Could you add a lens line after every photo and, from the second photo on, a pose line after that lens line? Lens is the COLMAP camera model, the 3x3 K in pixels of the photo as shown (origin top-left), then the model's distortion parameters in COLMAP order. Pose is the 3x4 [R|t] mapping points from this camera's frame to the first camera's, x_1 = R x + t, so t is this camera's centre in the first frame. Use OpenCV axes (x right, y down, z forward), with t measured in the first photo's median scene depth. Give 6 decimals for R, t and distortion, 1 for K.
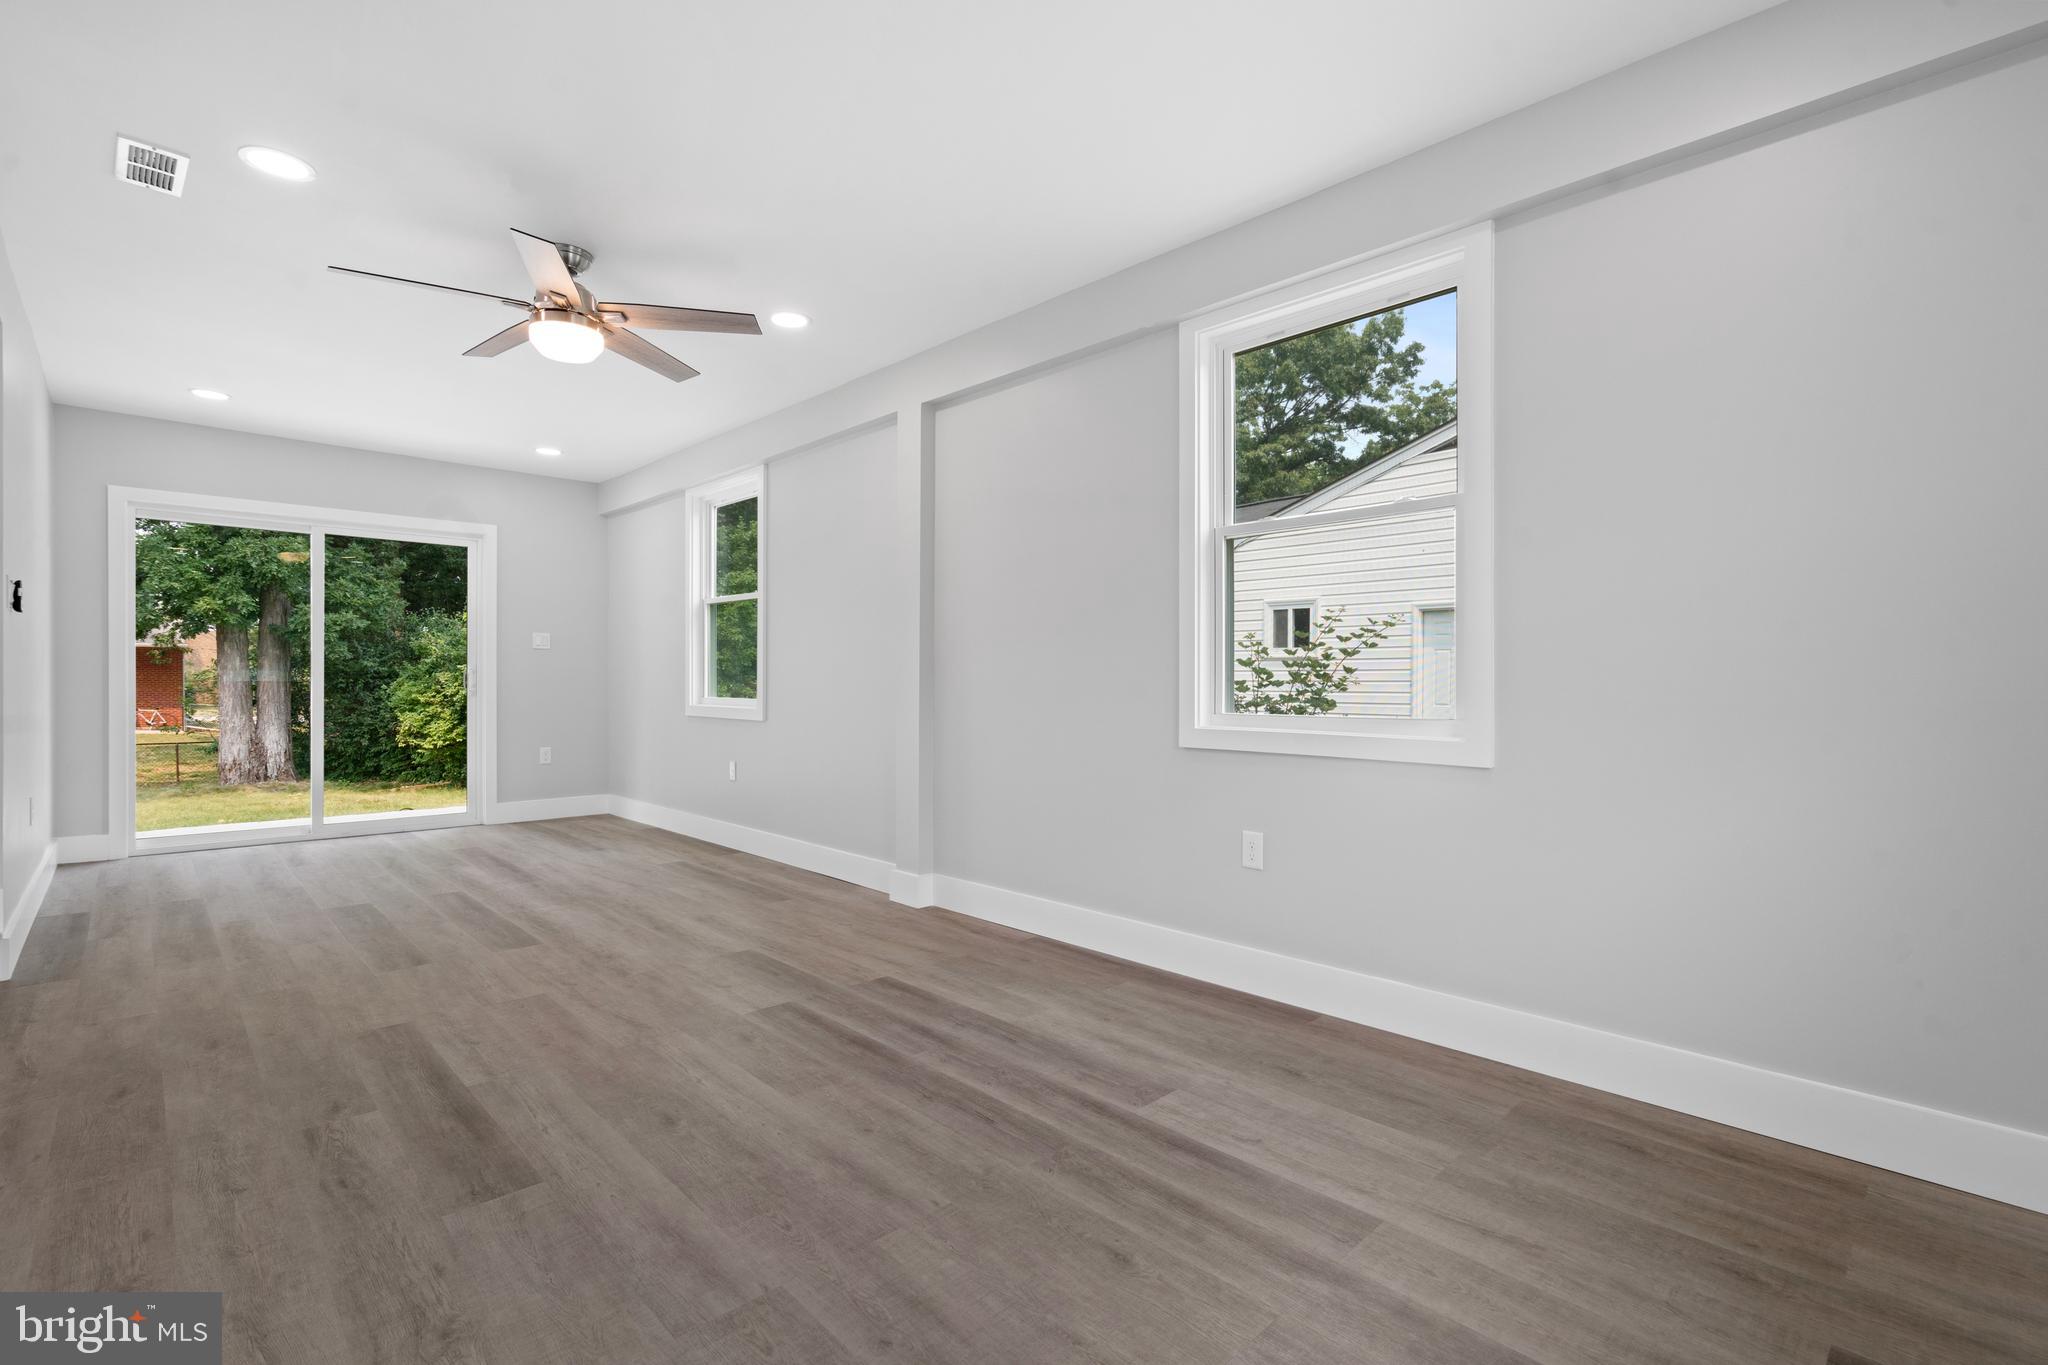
lens RADIAL K [[929.4, 0, 1009.3], [0, 929.4, 684.4], [0, 0, 1]] dist [-0.004241, 0.001857]
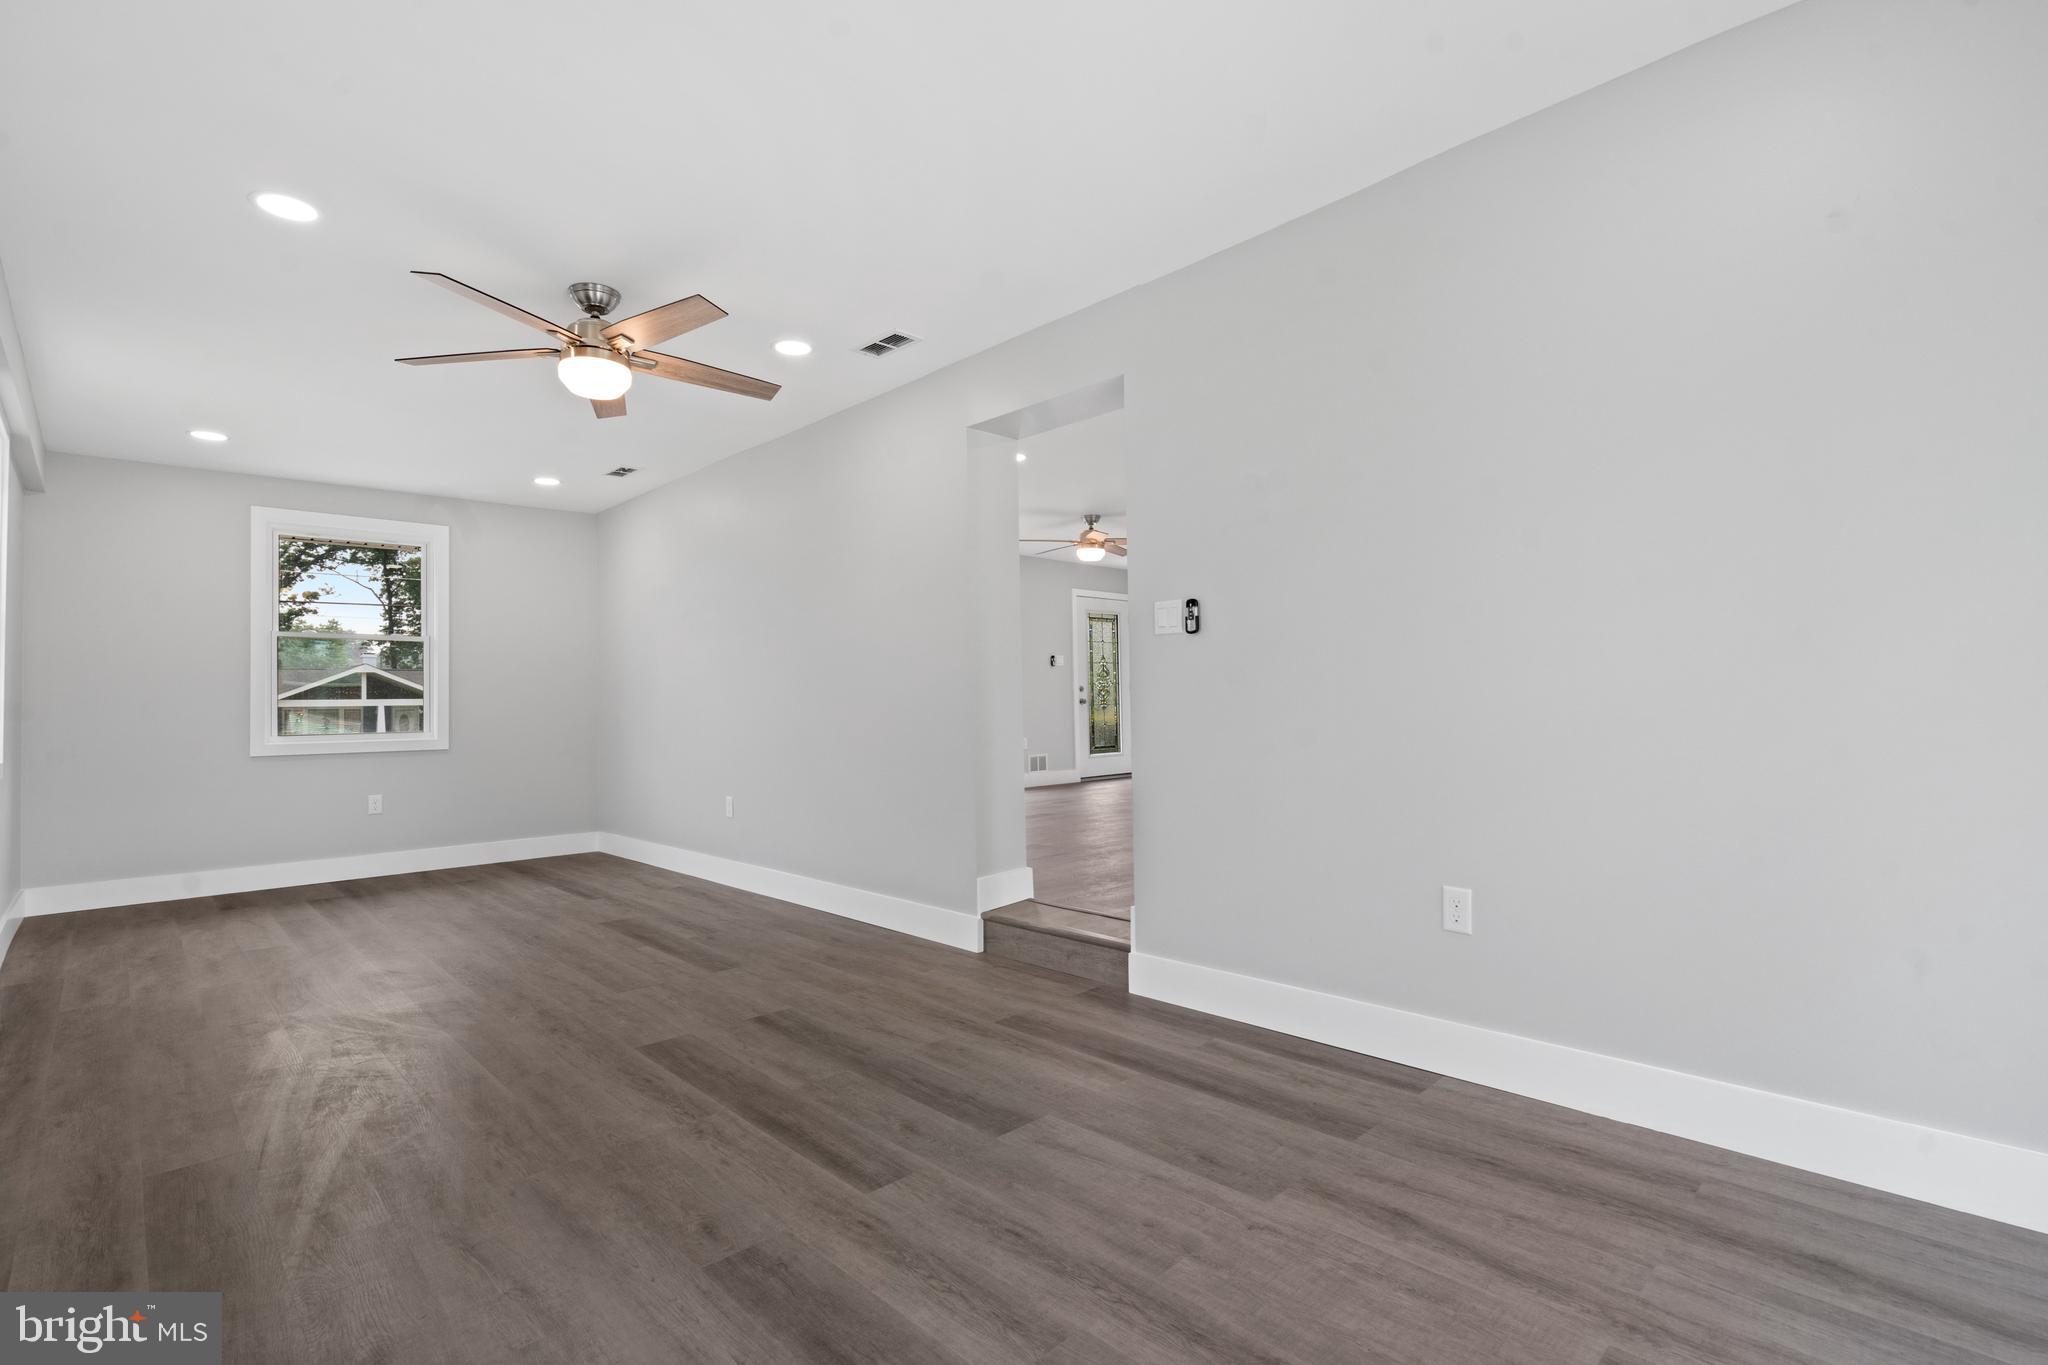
lens RADIAL K [[929.4, 0, 1013.0], [0, 929.4, 698.7], [0, 0, 1]] dist [-0.004241, 0.001857]
pose [[-0.999862, 0.013751, -0.009331, -0.962882], [0.013836, 0.999863, -0.009099, -0.008729], [0.009205, -0.009227, -0.999915, 2.107042]]
